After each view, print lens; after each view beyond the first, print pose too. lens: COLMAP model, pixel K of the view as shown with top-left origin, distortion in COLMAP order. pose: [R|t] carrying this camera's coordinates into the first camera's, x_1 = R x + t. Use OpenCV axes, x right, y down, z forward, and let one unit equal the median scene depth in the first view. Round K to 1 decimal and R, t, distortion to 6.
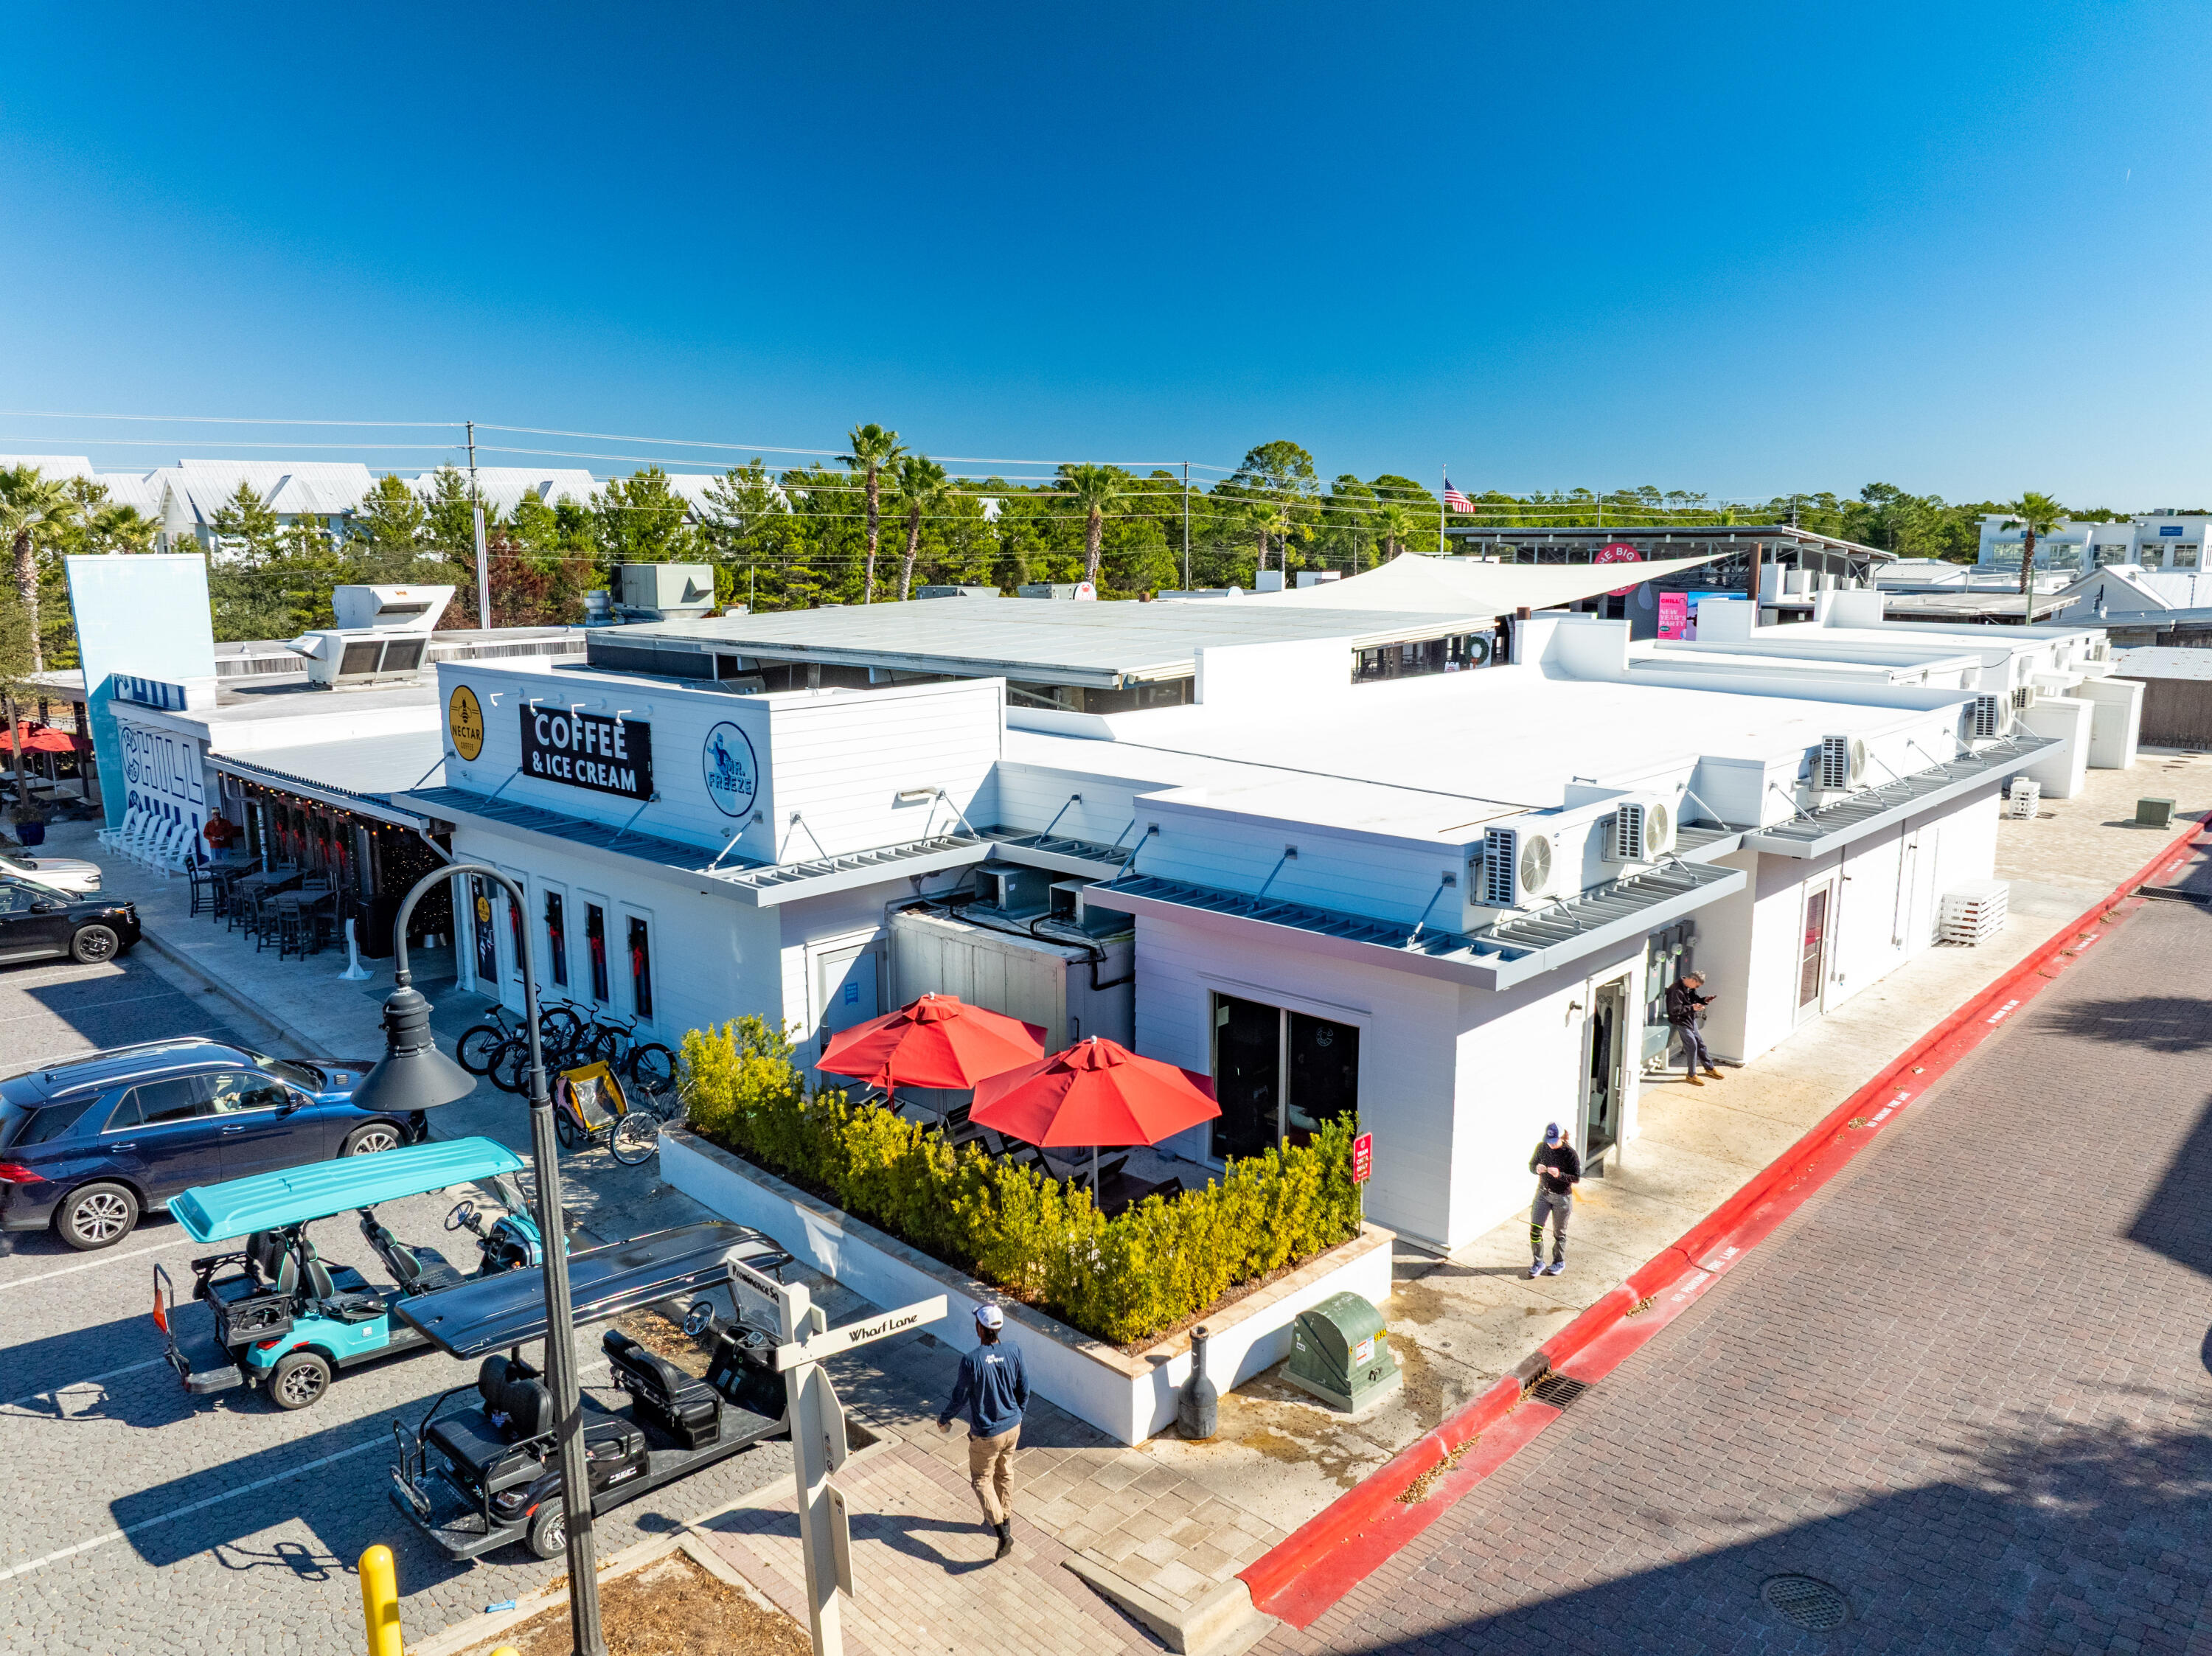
lens RADIAL K [[1549.6, 0, 1104.1], [0, 1549.6, 823.5], [0, 0, 1]] dist [-0.044761, 0.012314]
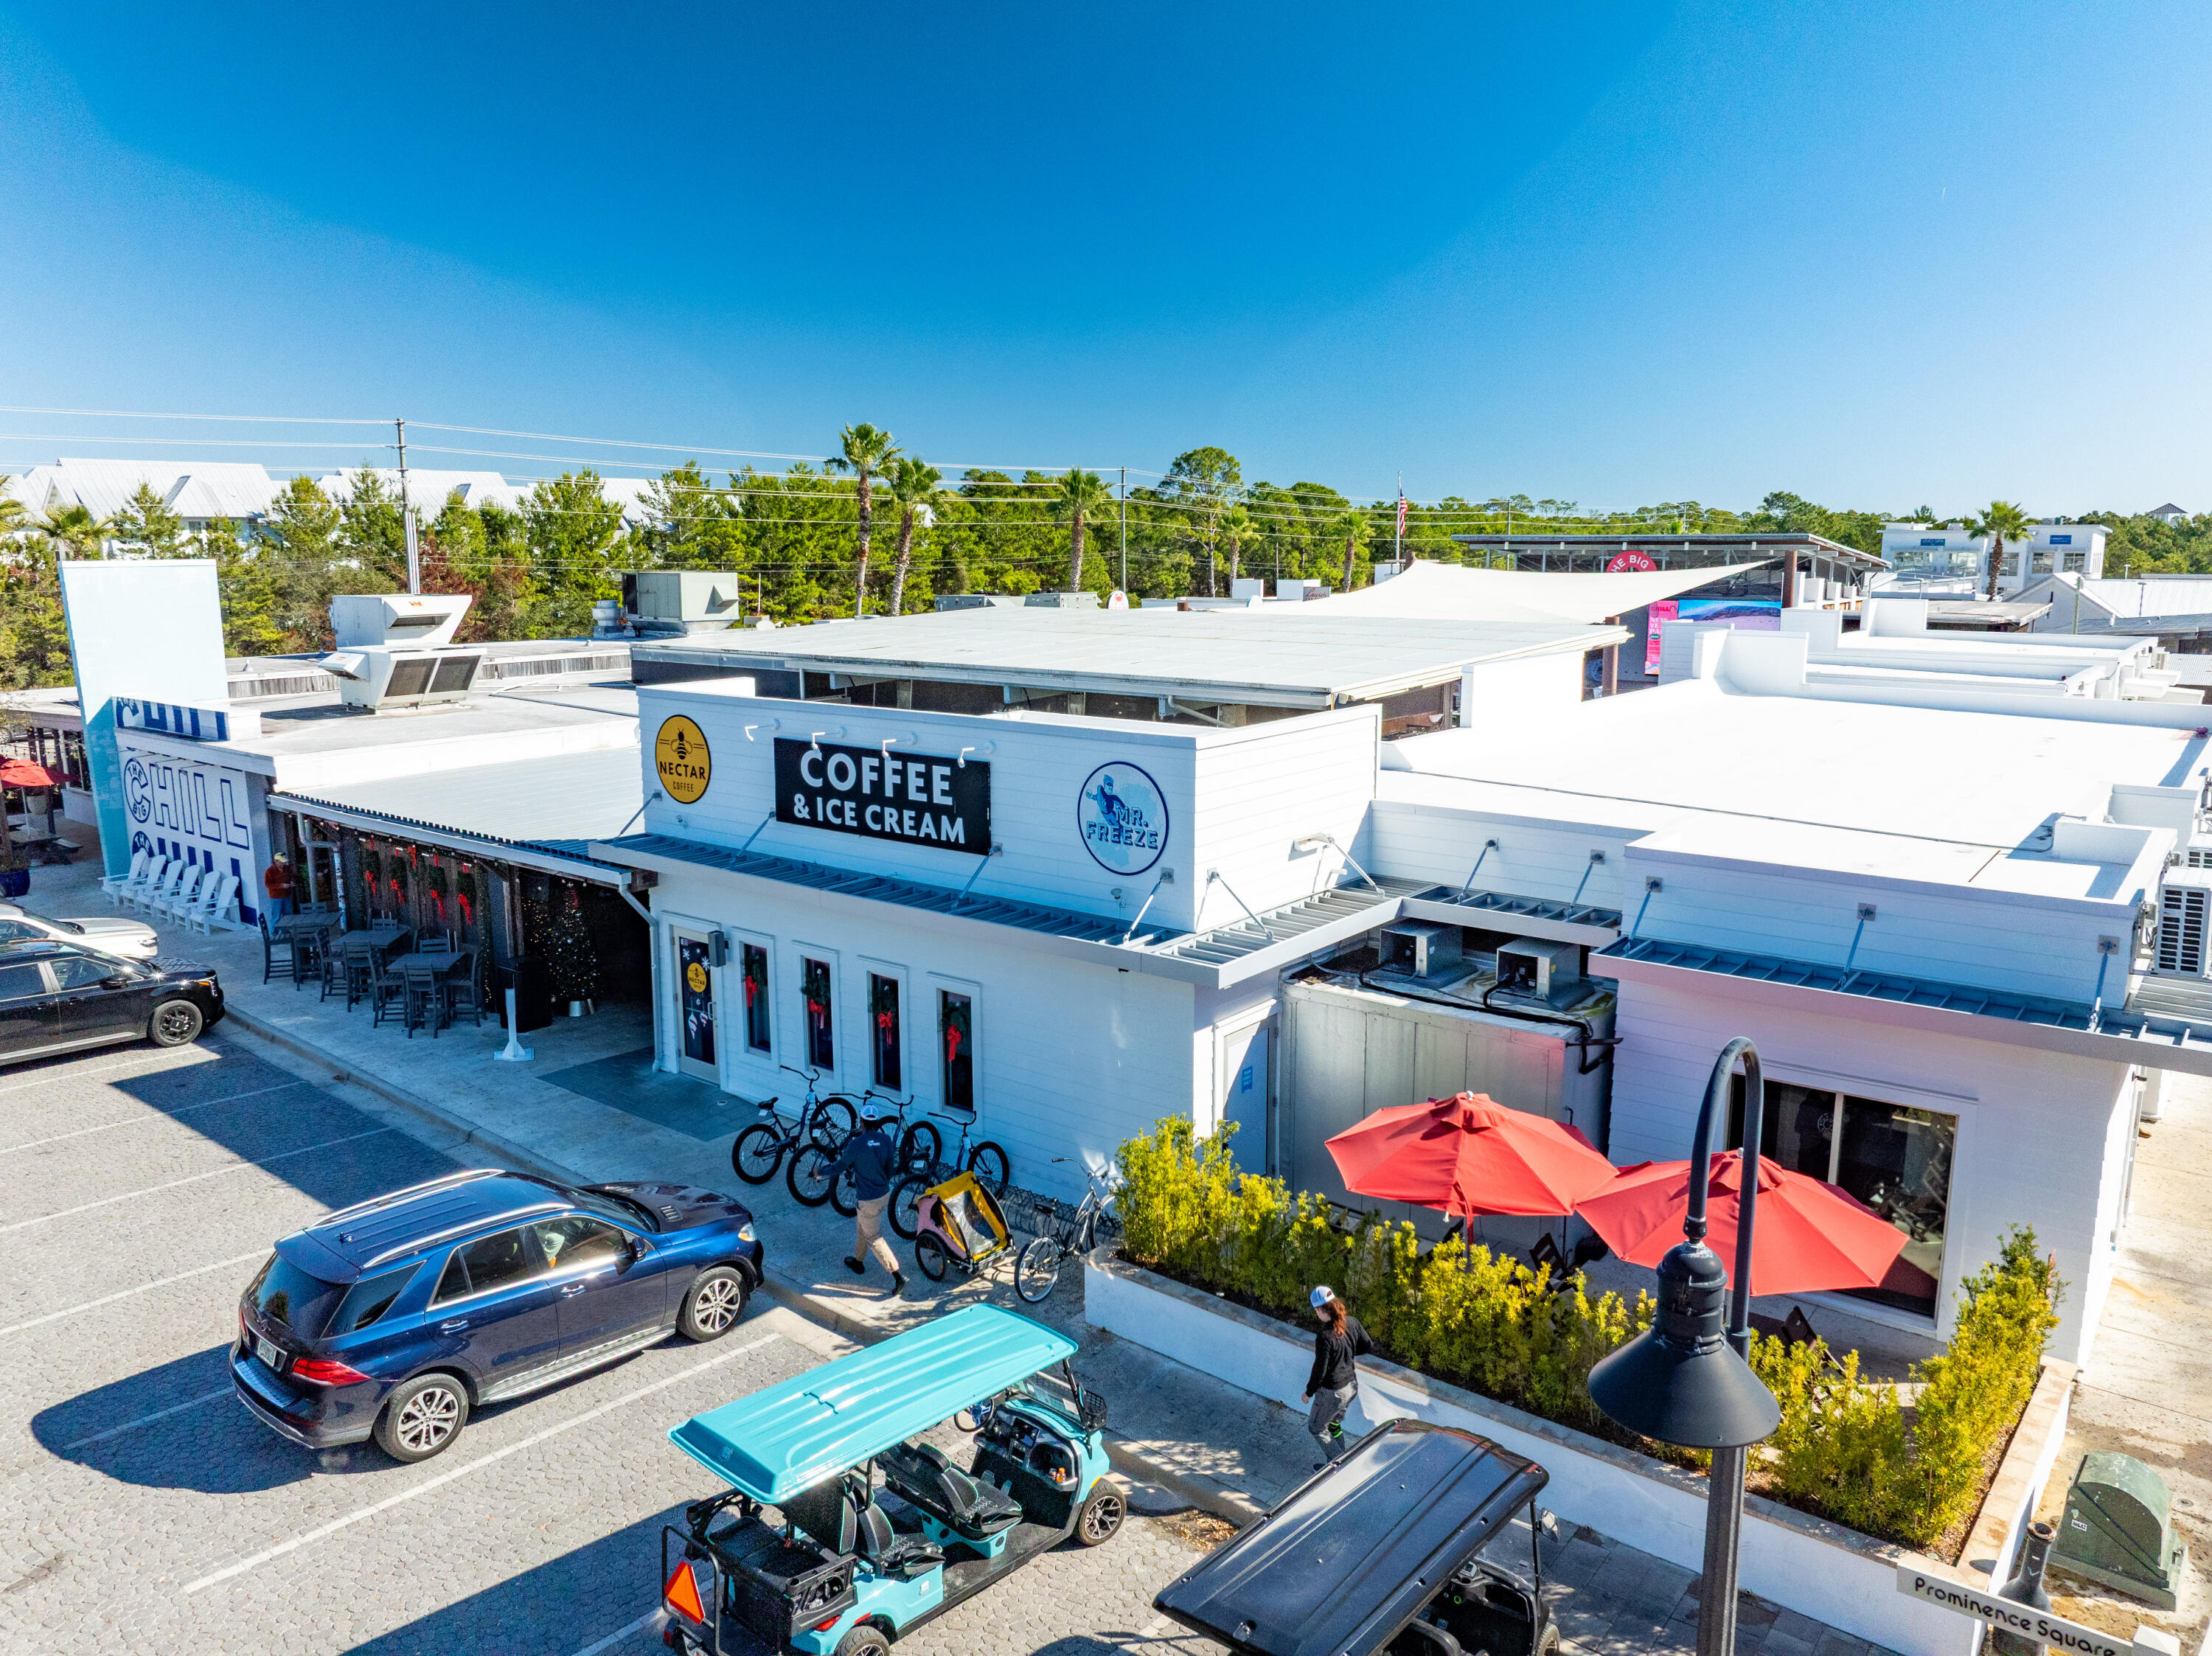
lens RADIAL K [[1549.6, 0, 1109.4], [0, 1549.6, 823.8], [0, 0, 1]] dist [-0.044761, 0.012314]
pose [[0.995916, -0.014103, 0.089181, -0.234064], [0.014490, 0.999888, -0.003693, -0.021207], [-0.089119, 0.004970, 0.996009, 0.120565]]
